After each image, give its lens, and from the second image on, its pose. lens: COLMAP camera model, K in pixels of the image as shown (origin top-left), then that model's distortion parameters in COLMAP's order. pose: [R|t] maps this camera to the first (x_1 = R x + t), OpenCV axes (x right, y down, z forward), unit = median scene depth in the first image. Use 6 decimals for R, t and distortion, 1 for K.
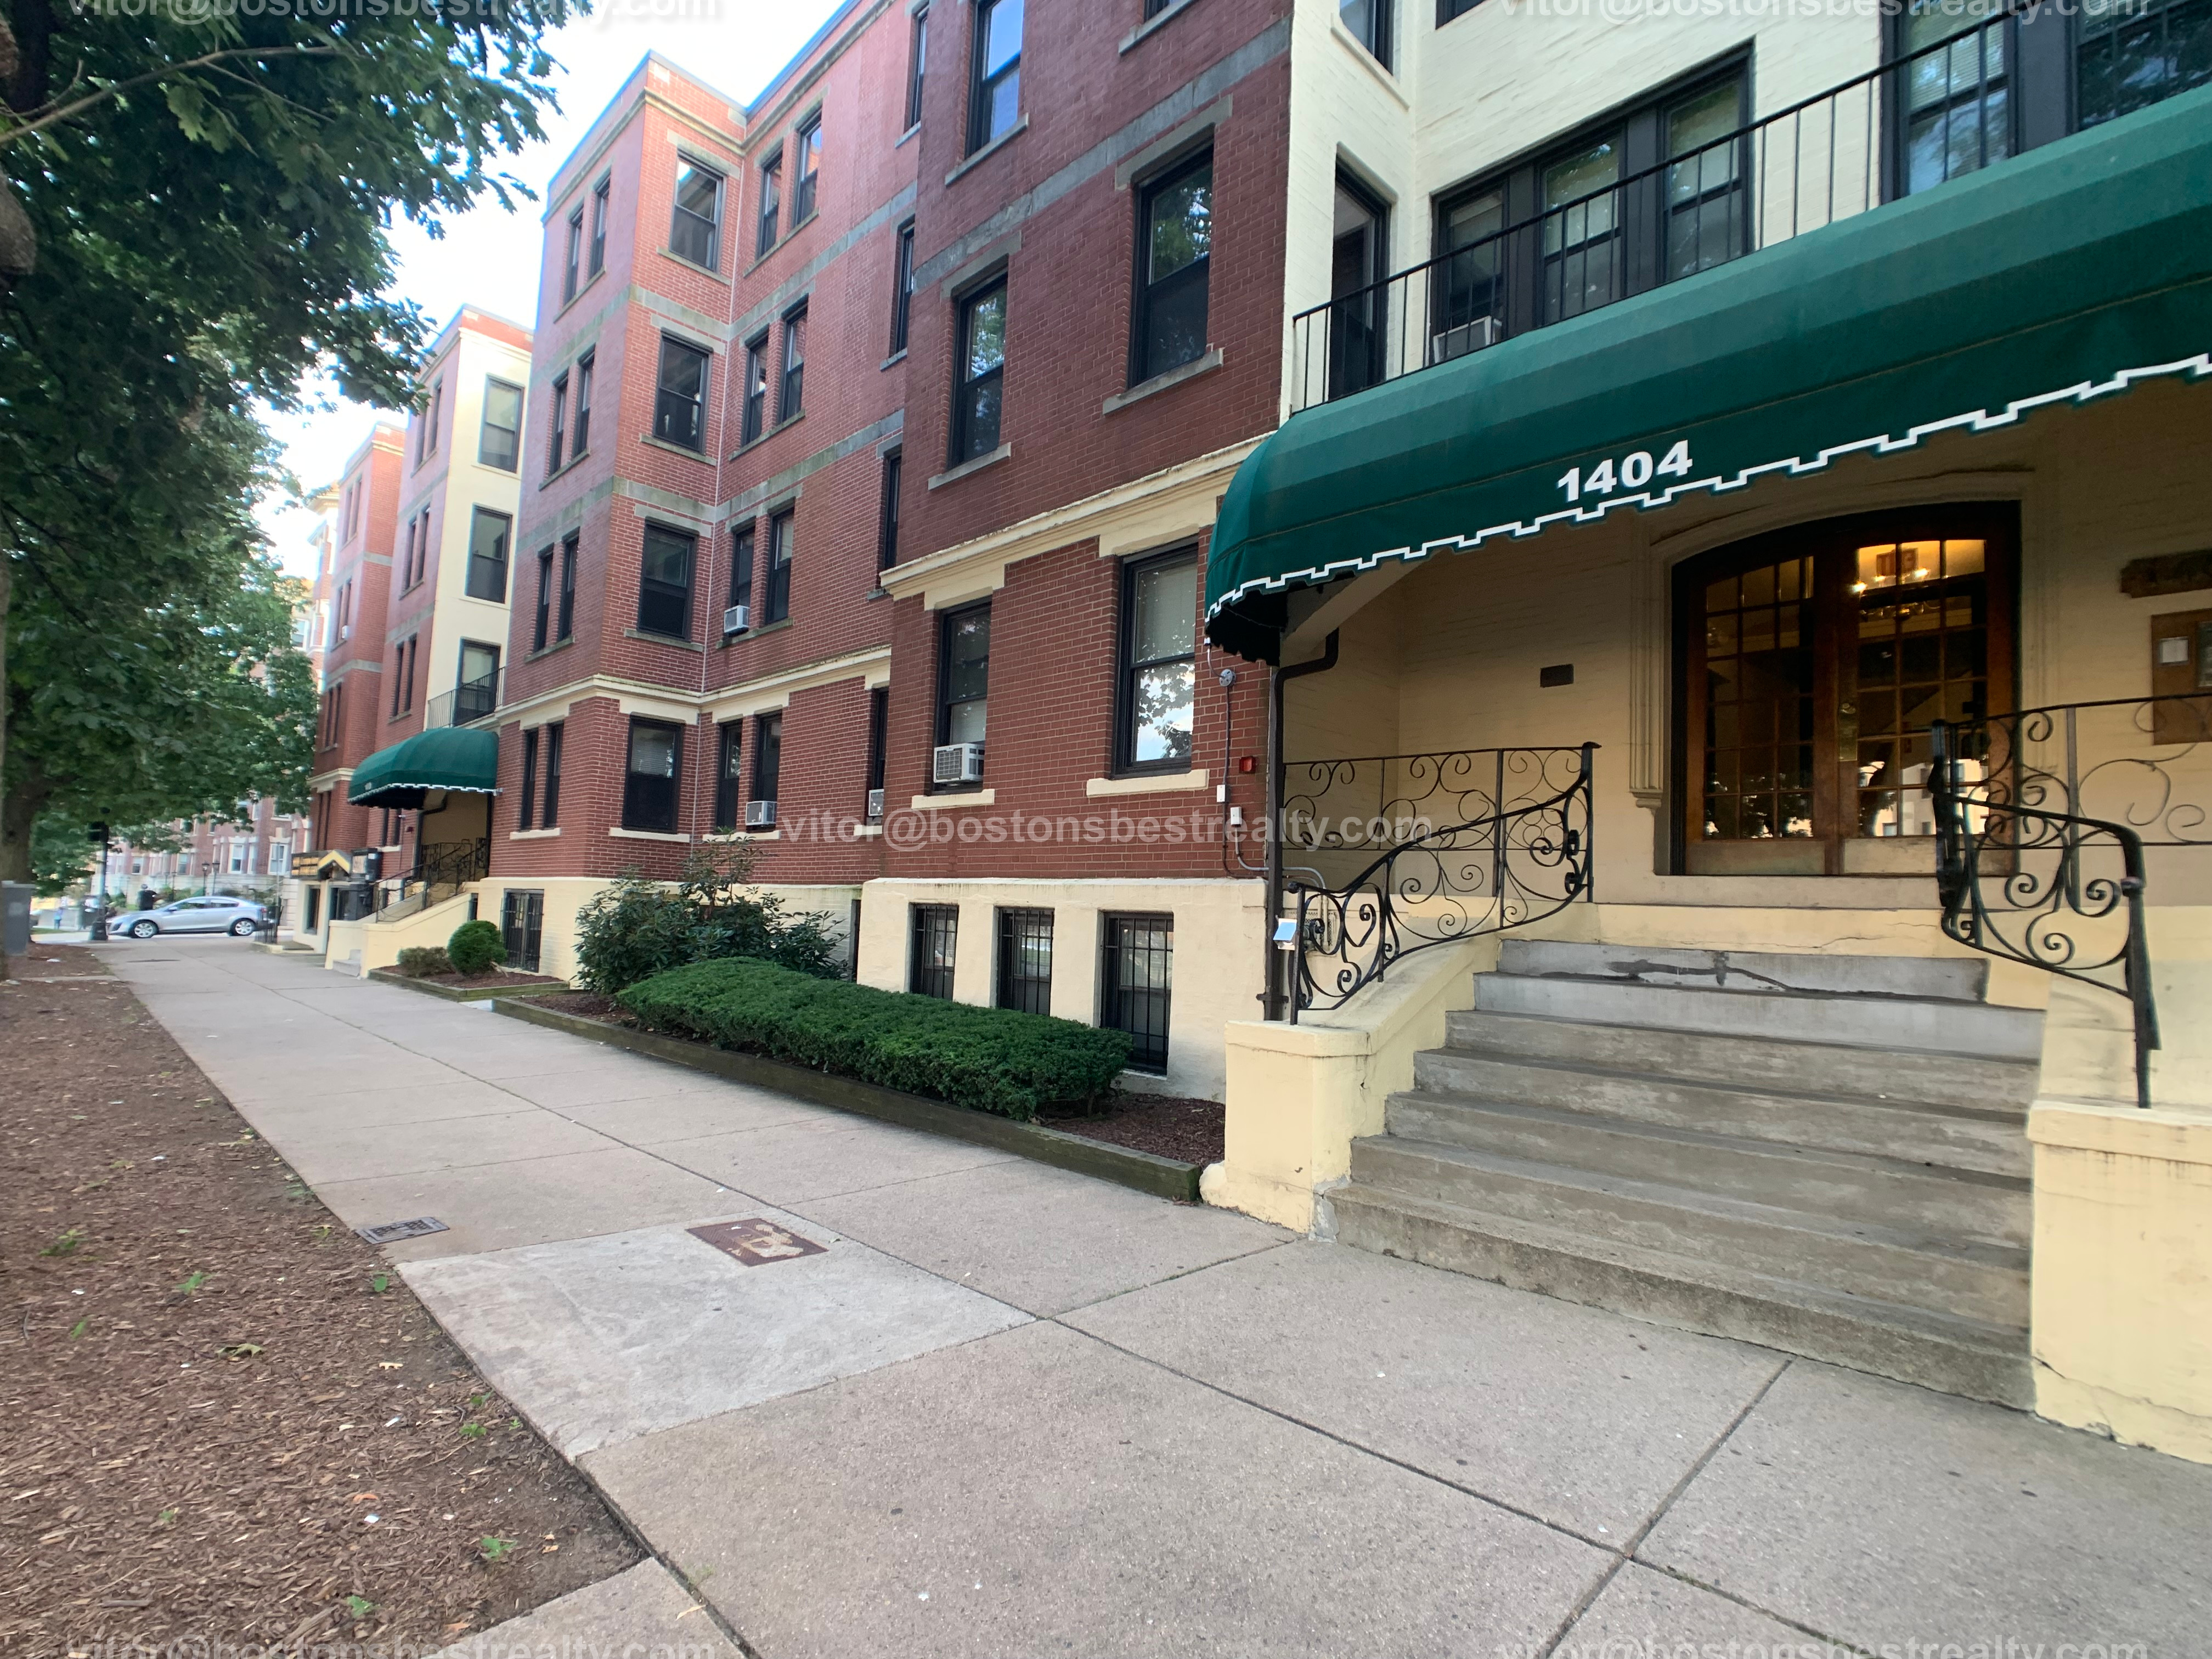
lens RADIAL K [[1112.5, 0, 1101.3], [0, 1112.5, 860.4], [0, 0, 1]] dist [-0.003116, -0.017432]
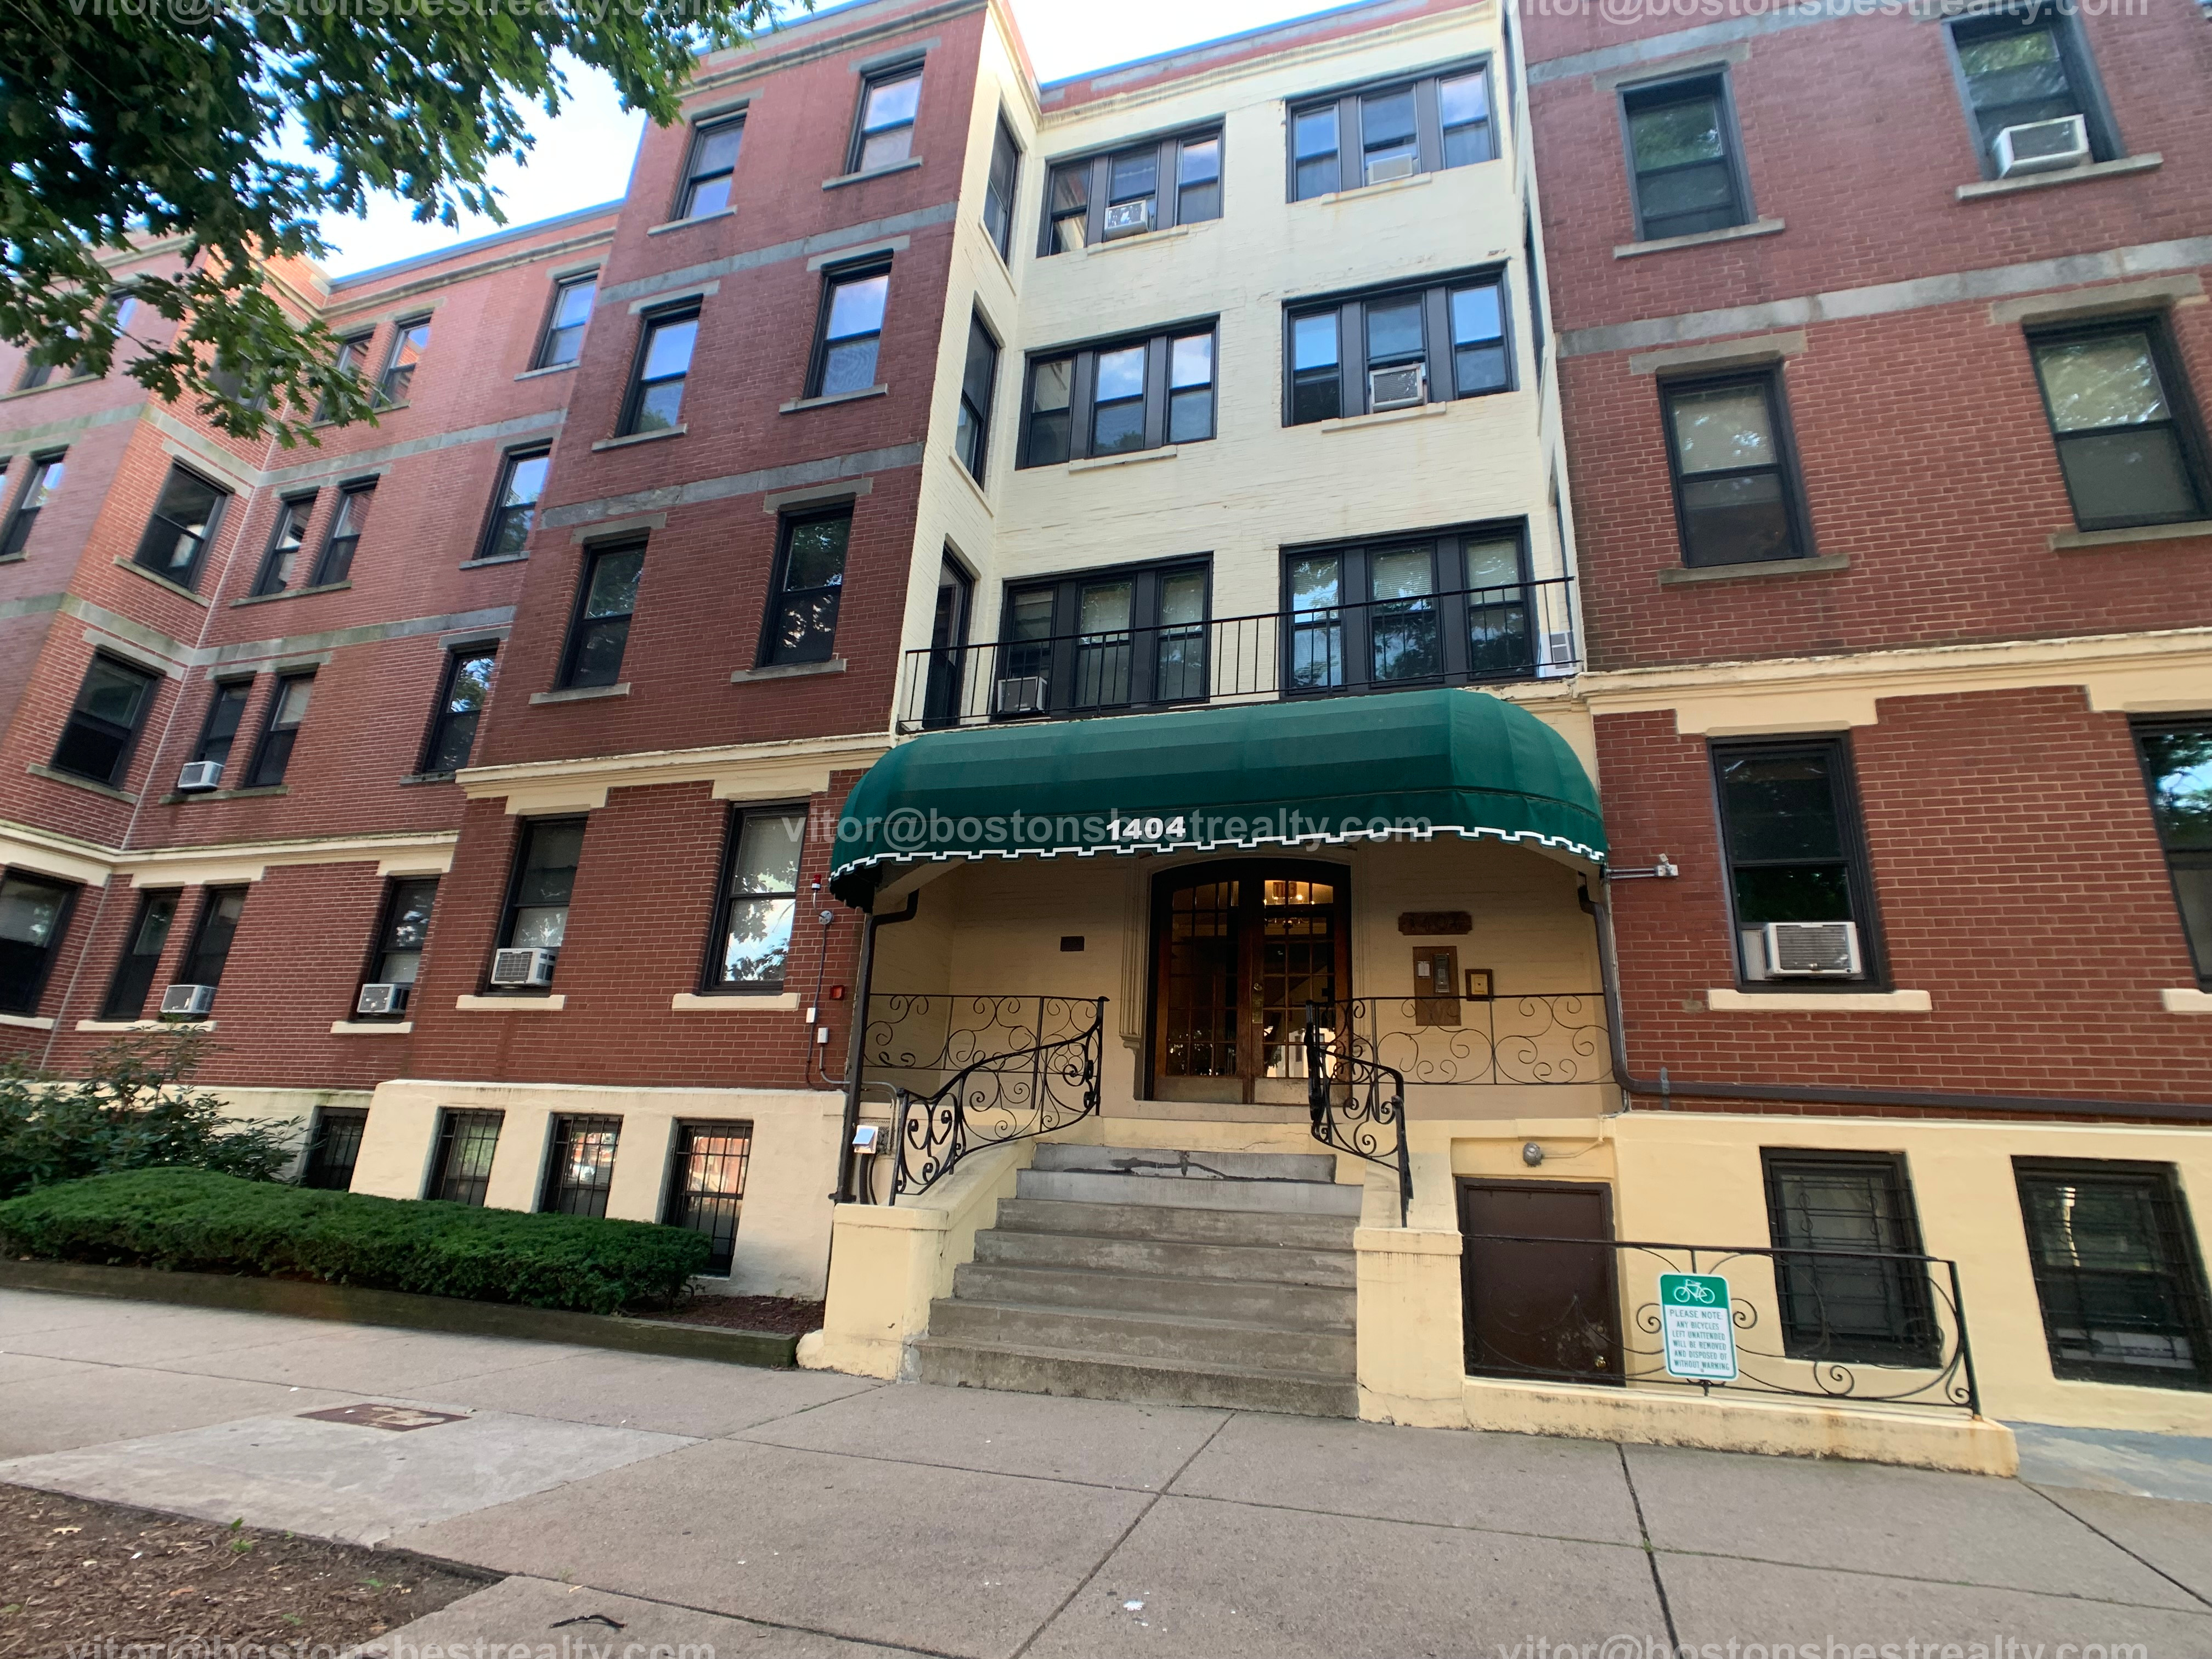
lens RADIAL K [[1096.3, 0, 1132.1], [0, 1096.3, 823.5], [0, 0, 1]] dist [-0.012130, -0.000632]
pose [[0.879584, 0.150142, 0.451431, -0.136691], [-0.036661, 0.967464, -0.250340, 0.019327], [-0.474329, 0.203645, 0.856470, -0.178190]]
